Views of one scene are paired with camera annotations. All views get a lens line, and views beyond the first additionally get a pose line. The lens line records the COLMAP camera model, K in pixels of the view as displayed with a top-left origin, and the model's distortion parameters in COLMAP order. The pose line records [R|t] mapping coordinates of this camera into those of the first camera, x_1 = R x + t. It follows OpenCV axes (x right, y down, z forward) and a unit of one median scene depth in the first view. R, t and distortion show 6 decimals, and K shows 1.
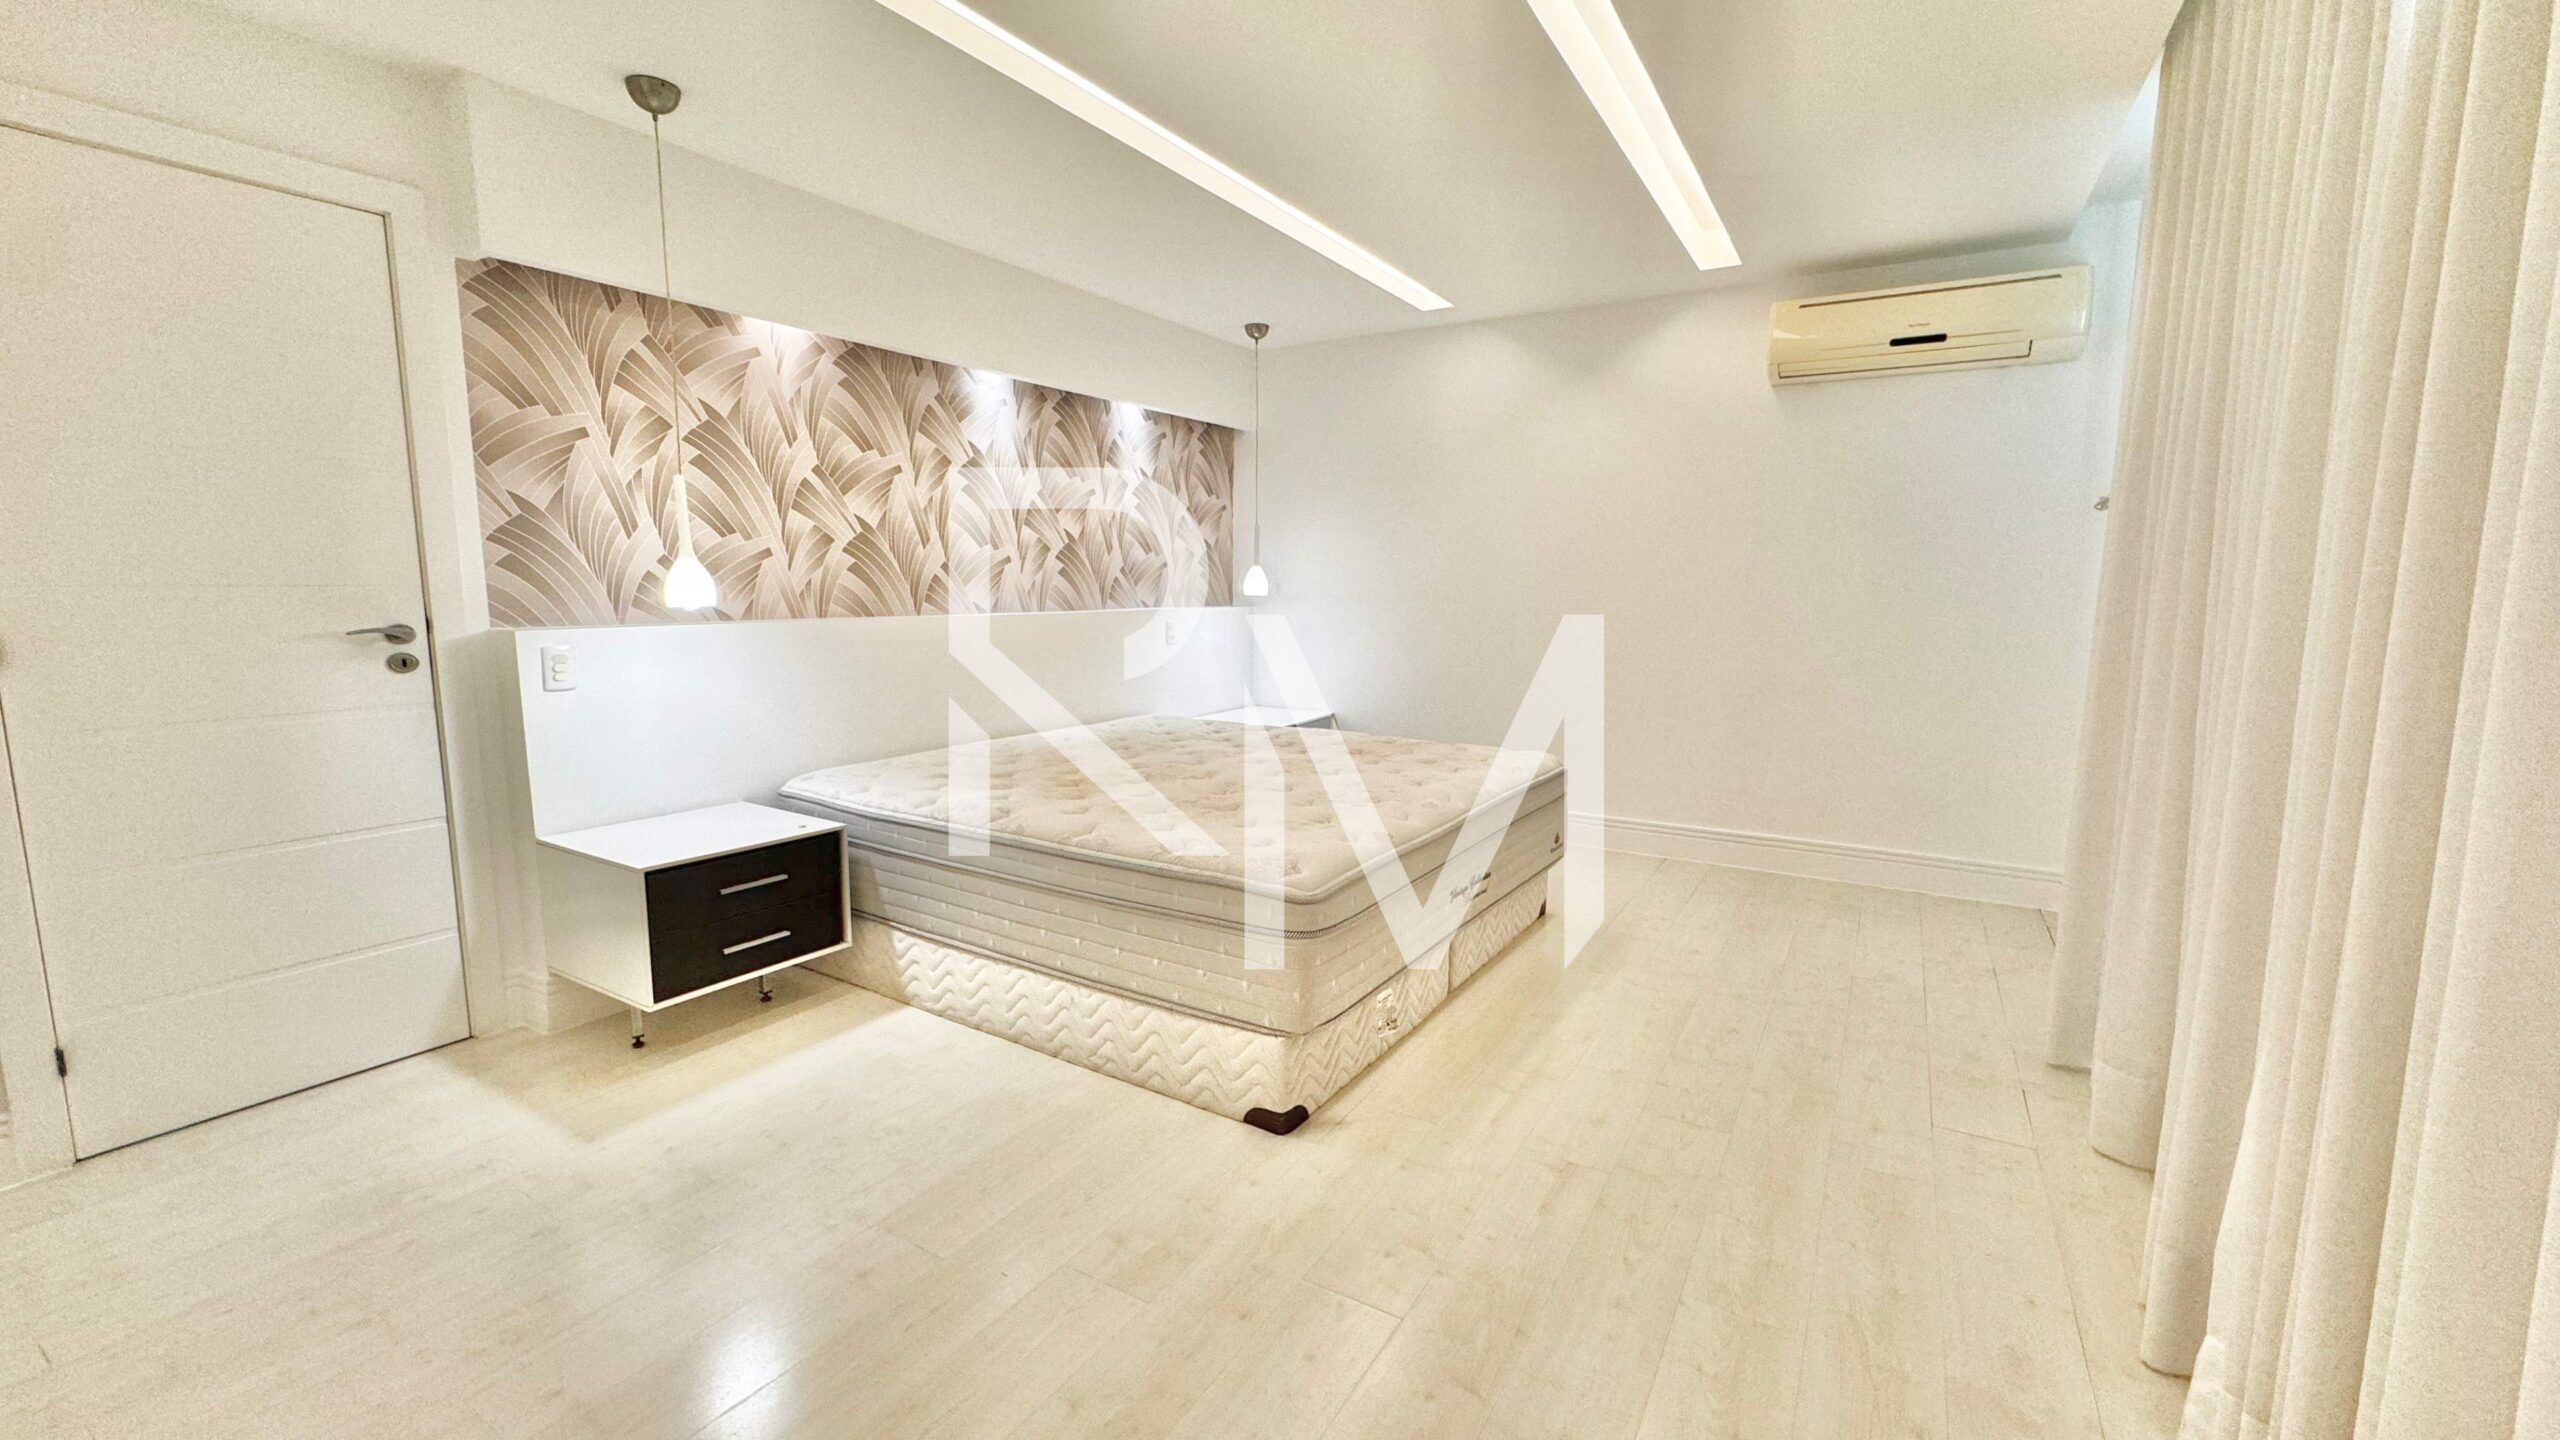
lens RADIAL K [[1033.8, 0, 1280.0], [0, 1033.8, 720.0], [0, 0, 1]] dist [0.000681, 0.000390]
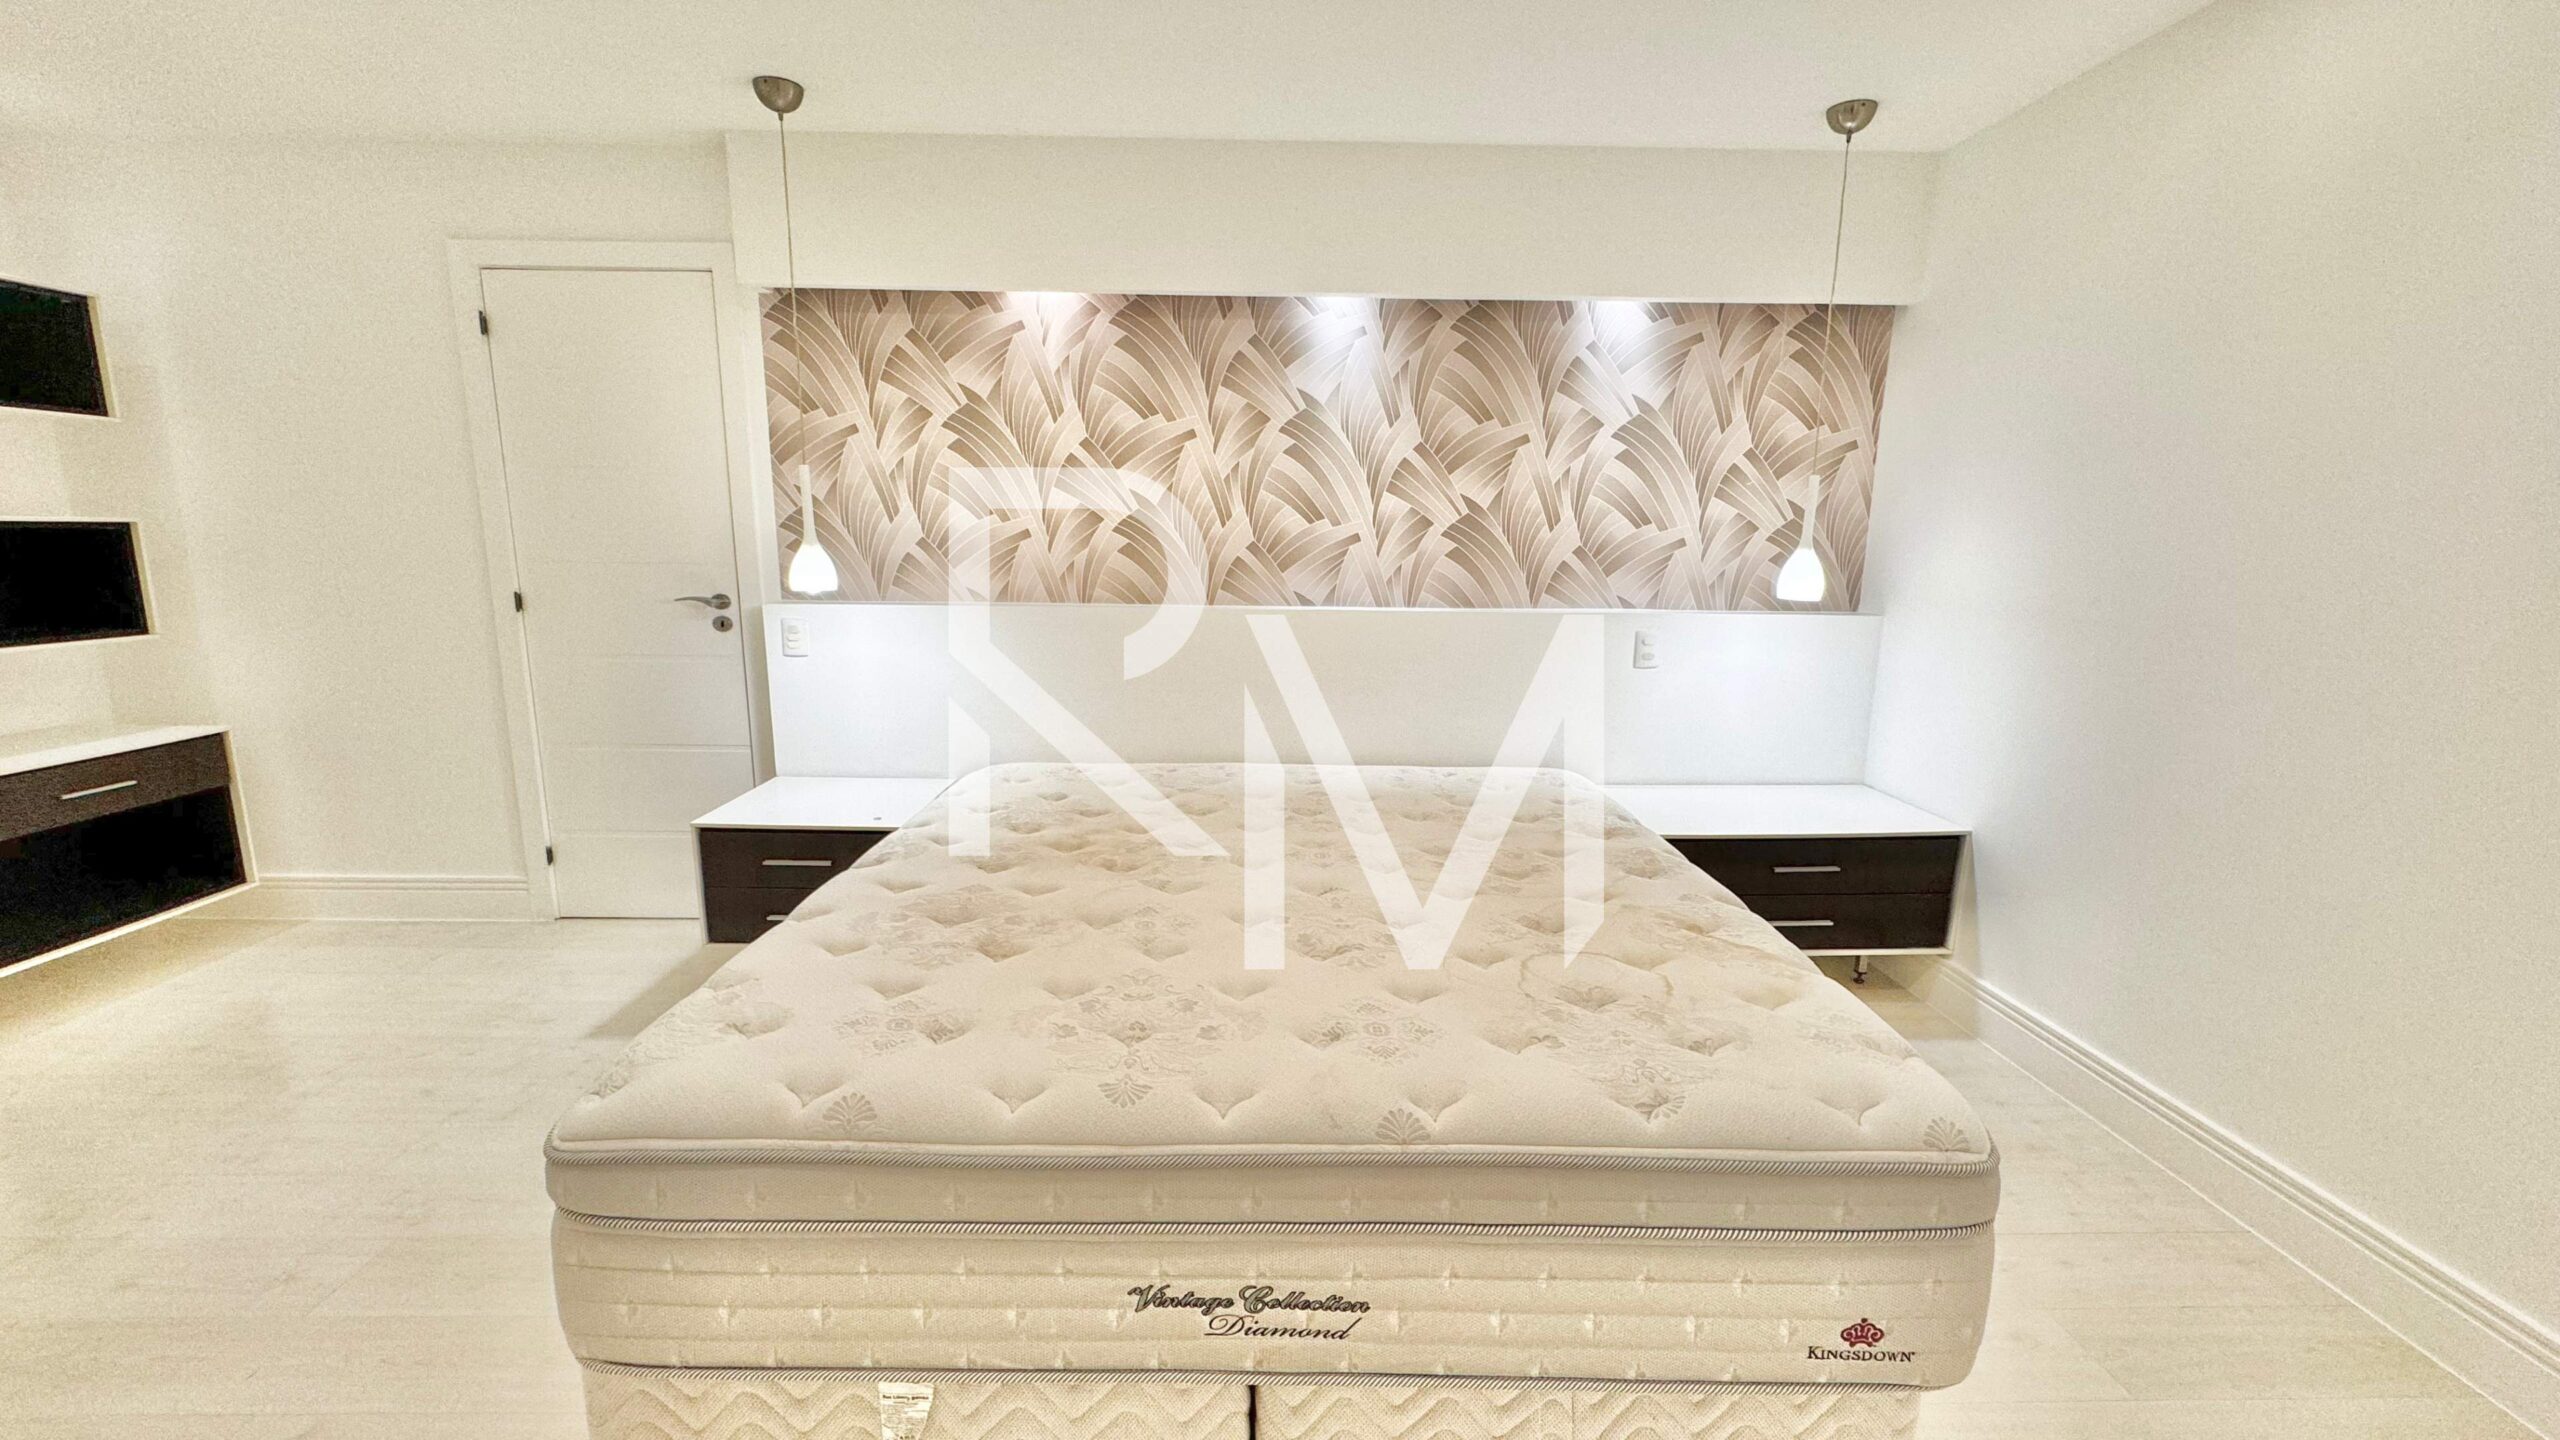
lens RADIAL K [[980.7, 0, 1280.0], [0, 980.7, 720.0], [0, 0, 1]] dist [-0.002210, 0.000014]
pose [[0.530807, 0.134109, -0.836815, 0.380216], [-0.121756, 0.989225, 0.081303, -0.081717], [0.838701, 0.058731, 0.541416, 0.628282]]
